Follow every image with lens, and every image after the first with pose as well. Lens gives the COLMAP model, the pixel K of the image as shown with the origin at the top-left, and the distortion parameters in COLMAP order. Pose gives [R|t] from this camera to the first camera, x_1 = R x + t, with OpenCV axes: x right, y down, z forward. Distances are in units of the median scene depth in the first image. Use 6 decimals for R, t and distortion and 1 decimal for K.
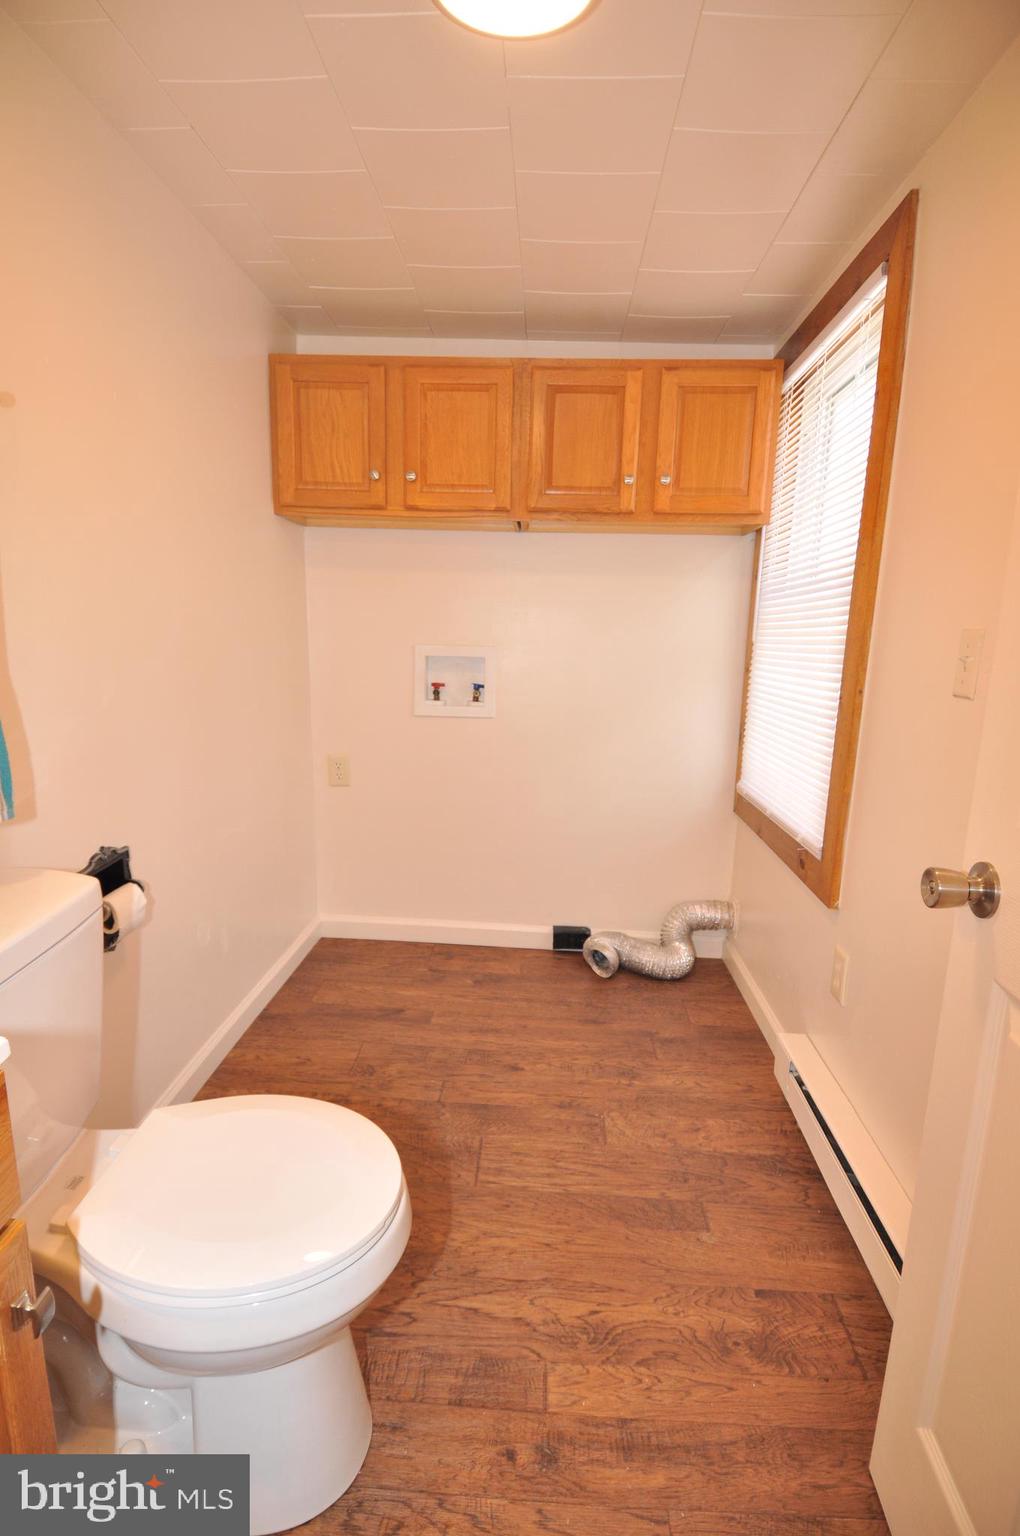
lens RADIAL K [[791.4, 0, 502.0], [0, 791.4, 778.2], [0, 0, 1]] dist [0.037087, -0.047631]
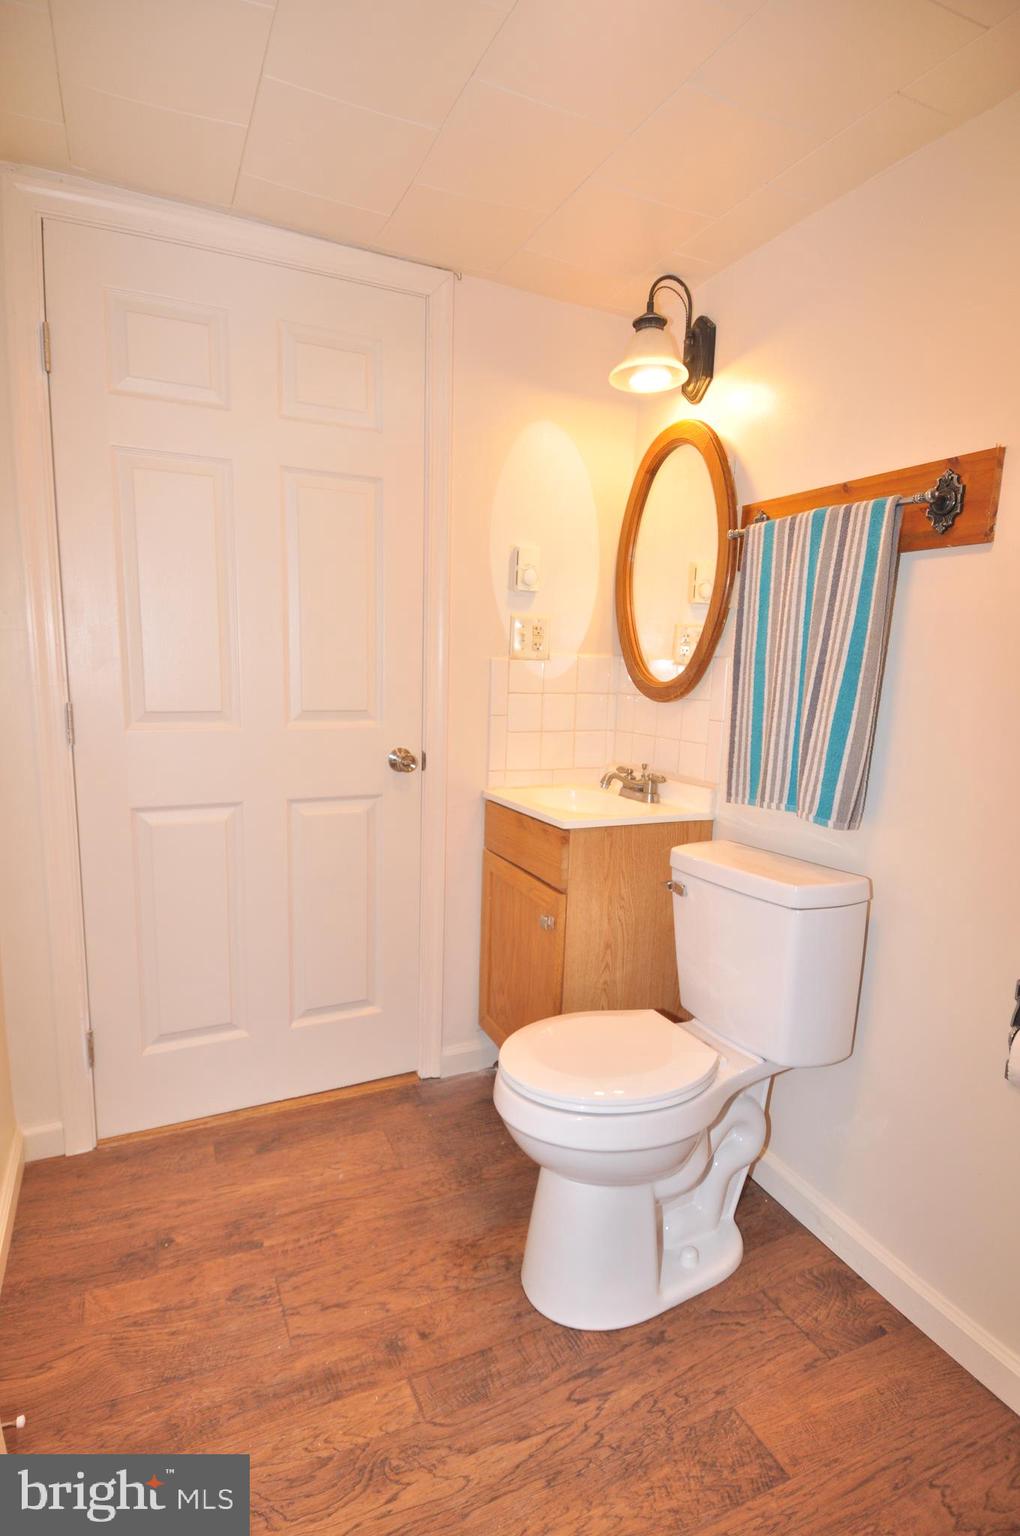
lens RADIAL K [[791.4, 0, 502.0], [0, 791.4, 778.2], [0, 0, 1]] dist [0.037087, -0.047631]
pose [[-0.885778, 0.016492, -0.463816, 0.407119], [-0.142287, 0.941593, 0.305215, -0.303233], [0.441759, 0.336348, -0.831696, 1.588549]]
